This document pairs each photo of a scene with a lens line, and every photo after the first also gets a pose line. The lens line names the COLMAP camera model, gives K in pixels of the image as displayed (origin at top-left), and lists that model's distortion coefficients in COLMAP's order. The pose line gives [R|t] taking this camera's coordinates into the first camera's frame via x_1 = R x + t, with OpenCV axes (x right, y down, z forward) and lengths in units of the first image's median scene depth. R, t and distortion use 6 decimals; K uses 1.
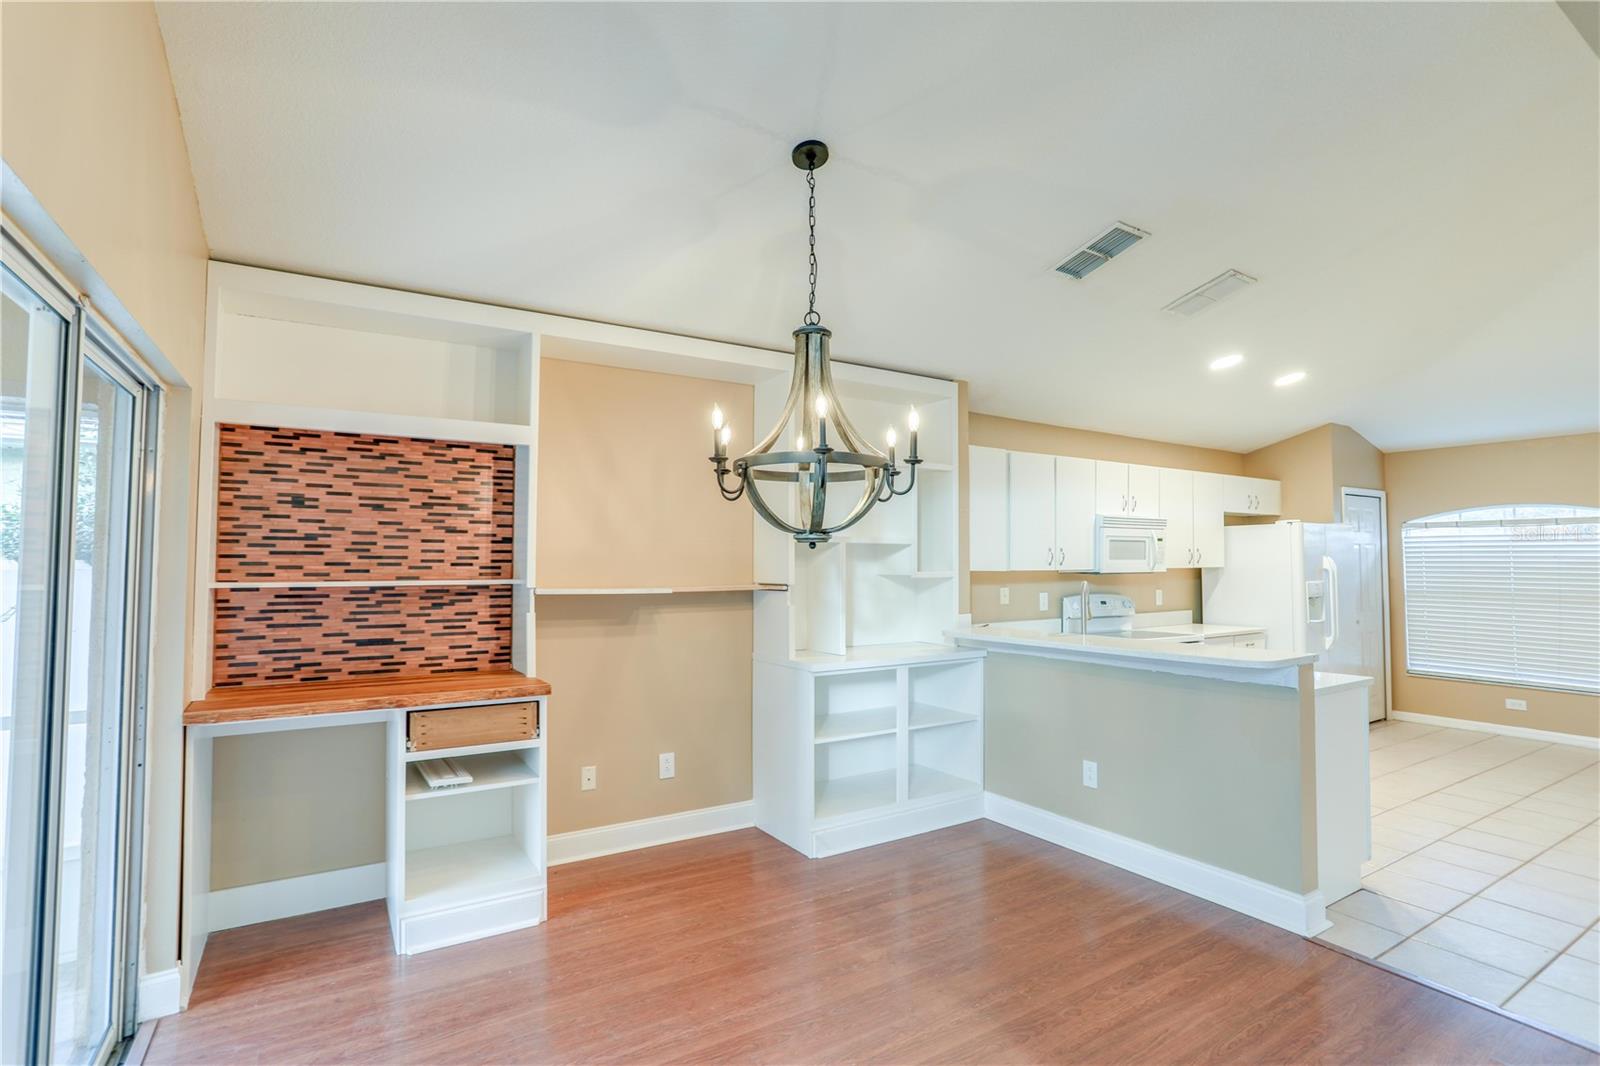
lens RADIAL K [[773.4, 0, 800.0], [0, 773.4, 533.0], [0, 0, 1]] dist [-0.054878, 0.026195]
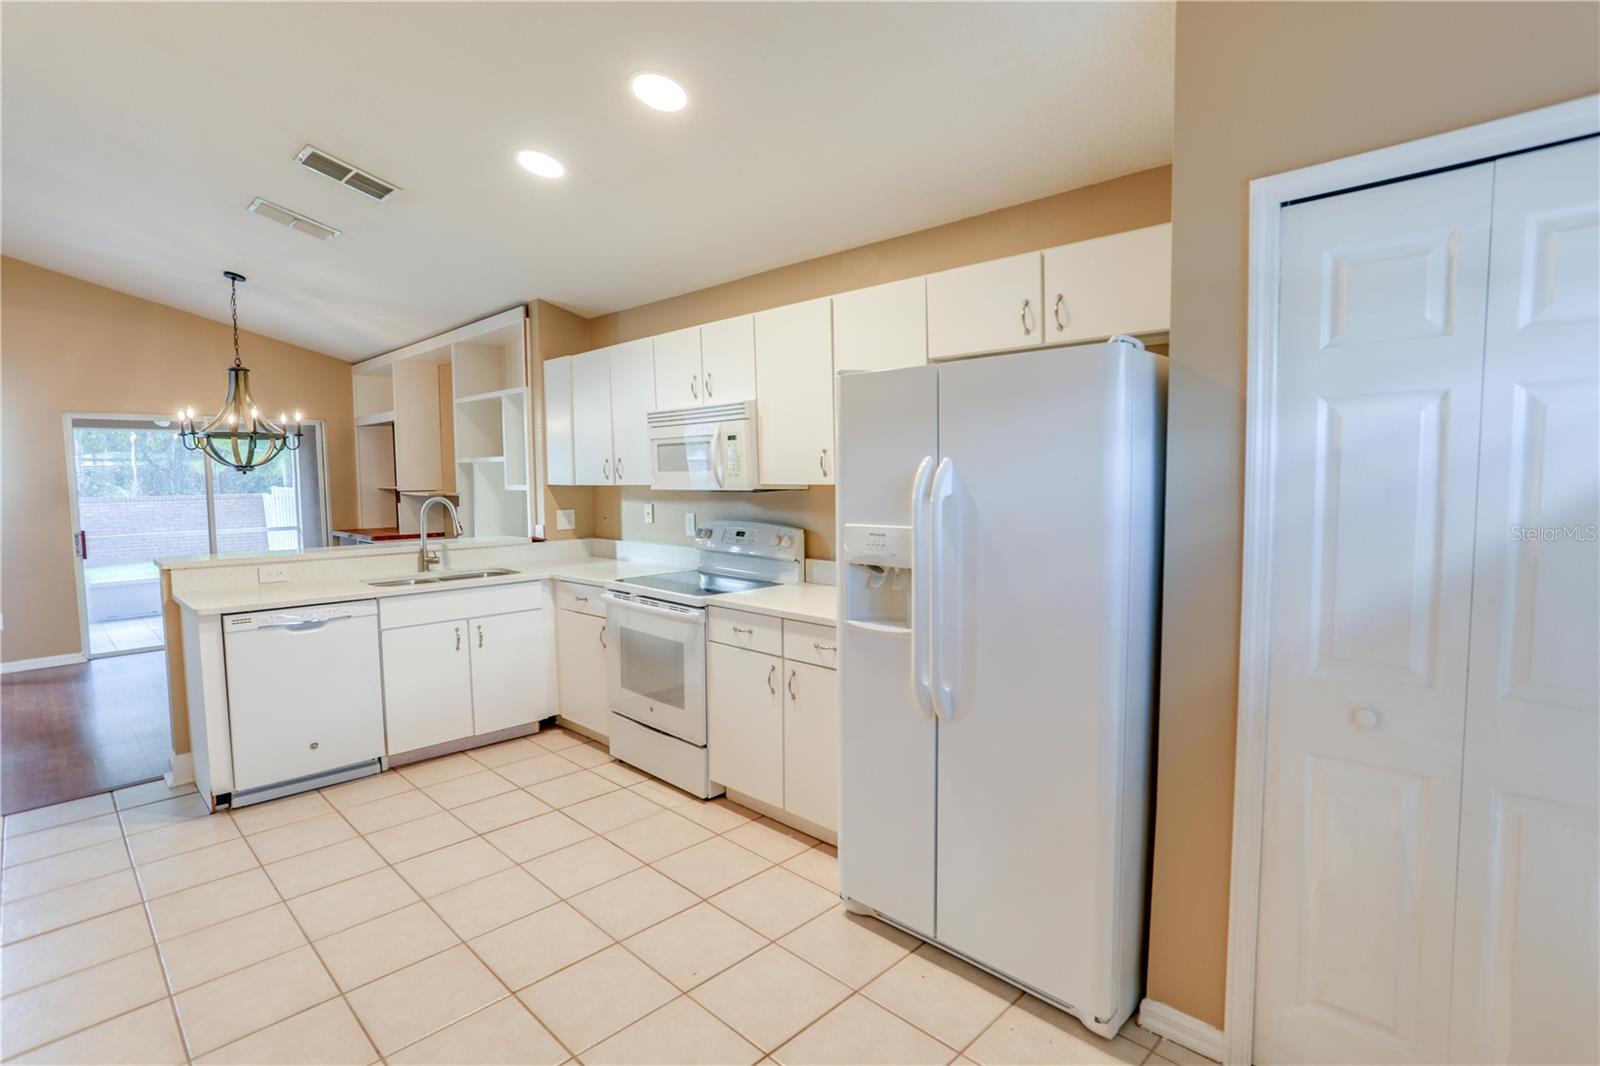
lens RADIAL K [[773.4, 0, 800.0], [0, 773.4, 533.0], [0, 0, 1]] dist [-0.054878, 0.026195]
pose [[0.240407, 0.073498, -0.967886, 0.979413], [0.047333, 0.995055, 0.087318, 0.029998], [0.969517, -0.066805, 0.235740, 0.814204]]
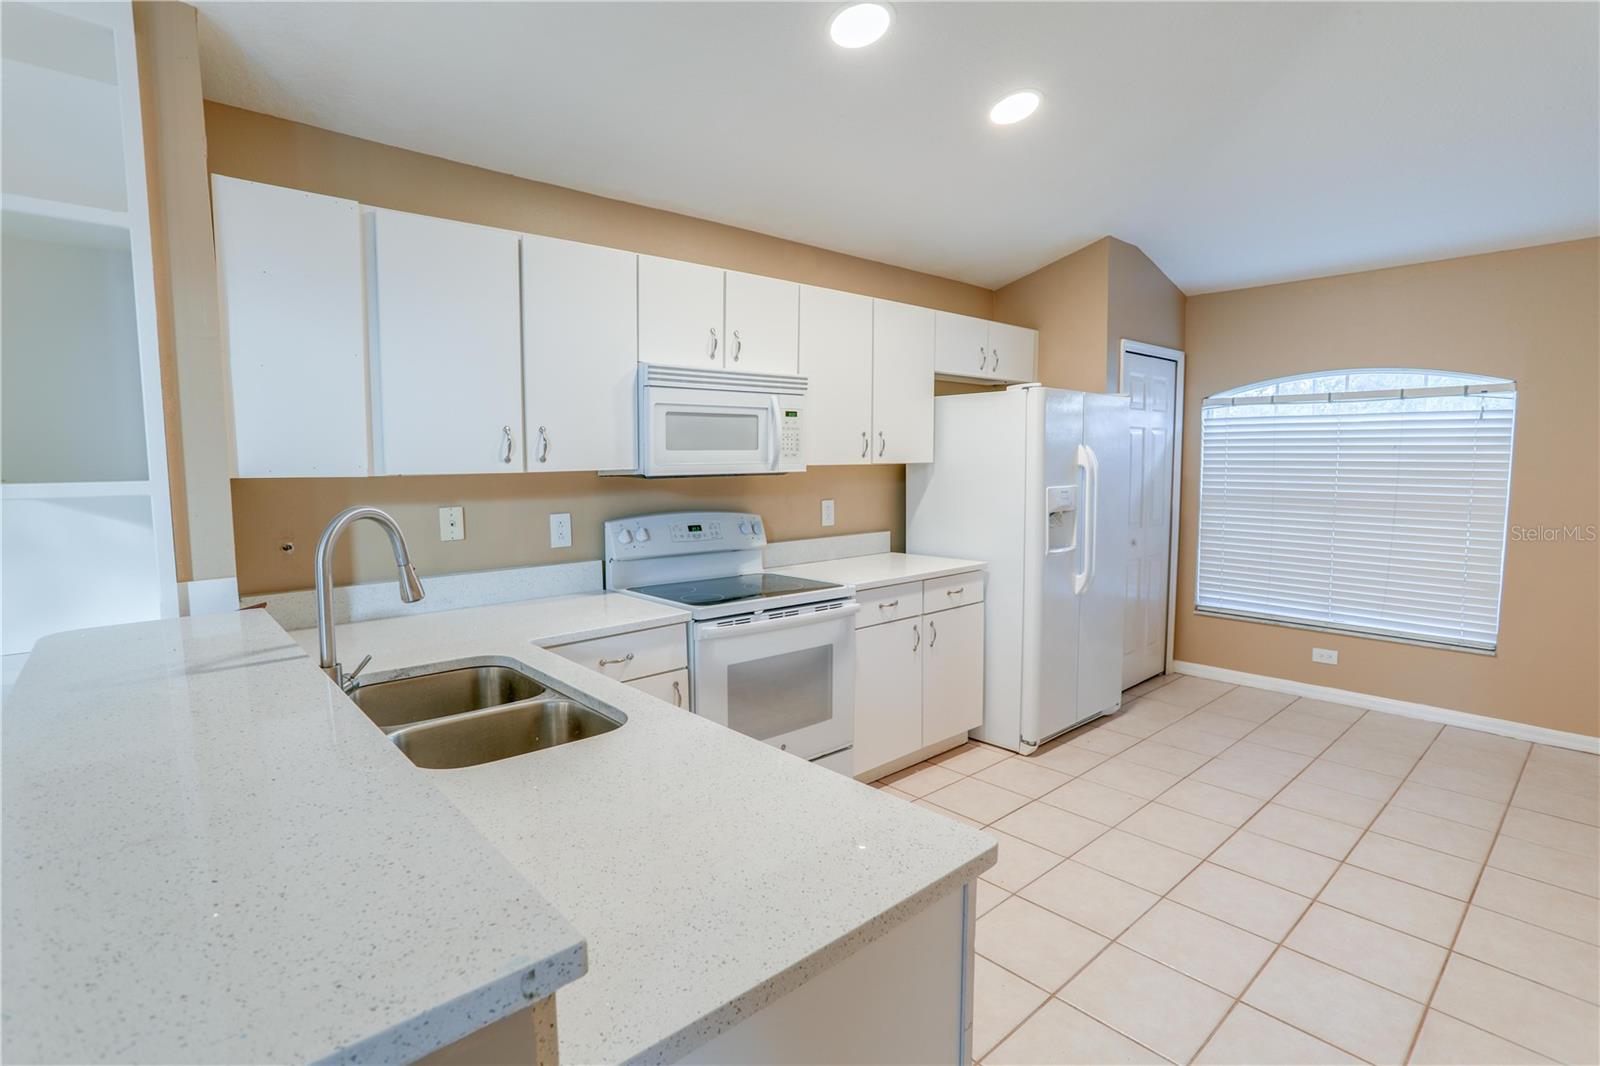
lens RADIAL K [[773.4, 0, 800.0], [0, 773.4, 533.0], [0, 0, 1]] dist [-0.054878, 0.026195]
pose [[0.985159, -0.021950, 0.170233, 0.343684], [-0.001161, 0.990914, 0.134490, 0.017128], [-0.171638, -0.132692, 0.976183, 0.400896]]
